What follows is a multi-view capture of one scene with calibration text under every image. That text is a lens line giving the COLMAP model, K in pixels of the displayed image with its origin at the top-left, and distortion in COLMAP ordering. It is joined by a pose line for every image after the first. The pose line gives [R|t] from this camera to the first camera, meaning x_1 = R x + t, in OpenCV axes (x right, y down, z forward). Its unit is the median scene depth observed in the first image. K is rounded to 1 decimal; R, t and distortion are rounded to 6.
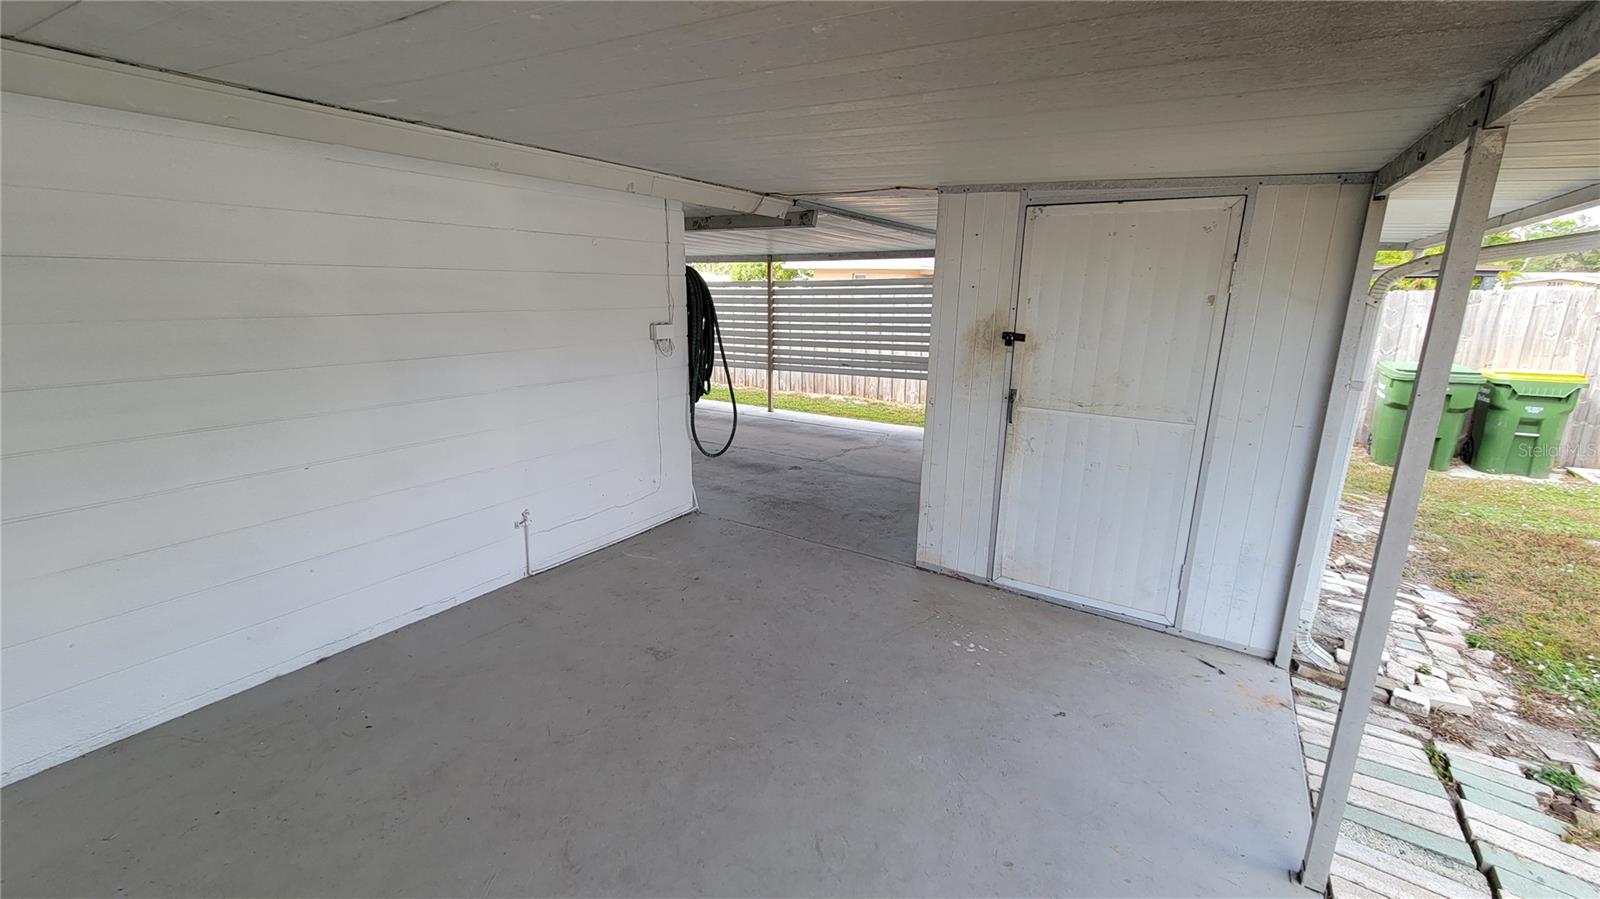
lens RADIAL K [[645.1, 0, 800.6], [0, 645.1, 447.0], [0, 0, 1]] dist [0.000547, 0.000042]
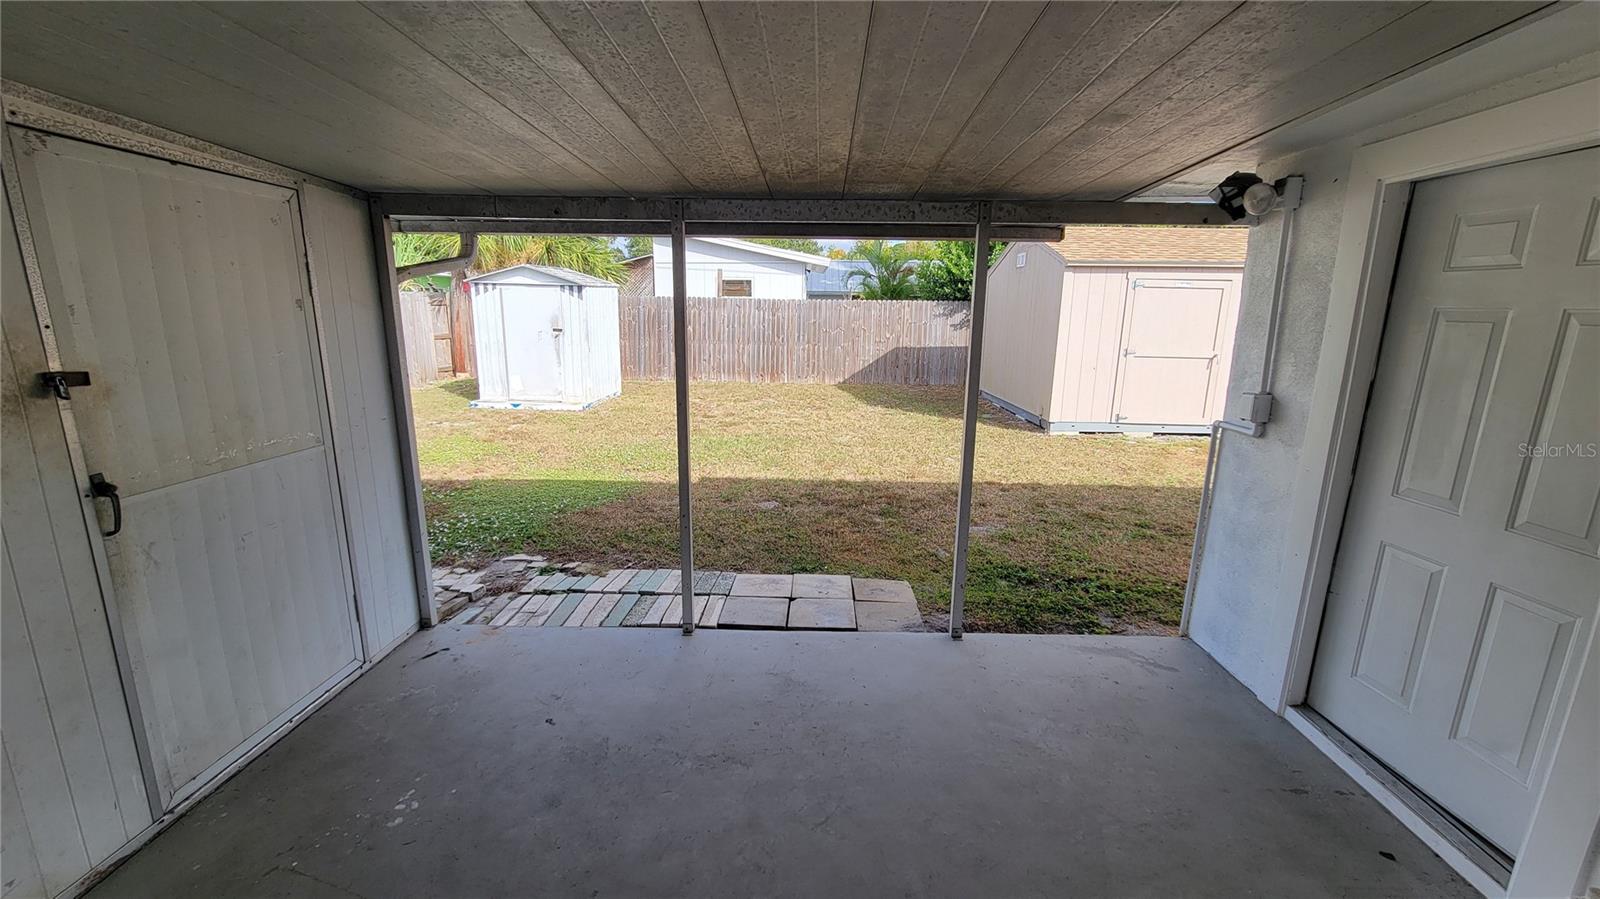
lens RADIAL K [[645.1, 0, 801.2], [0, 645.1, 449.1], [0, 0, 1]] dist [0.000547, 0.000042]
pose [[-0.512730, -0.199514, 0.835046, -0.474041], [0.192939, 0.920970, 0.338510, -0.203942], [-0.836590, 0.334677, -0.433715, 0.841677]]
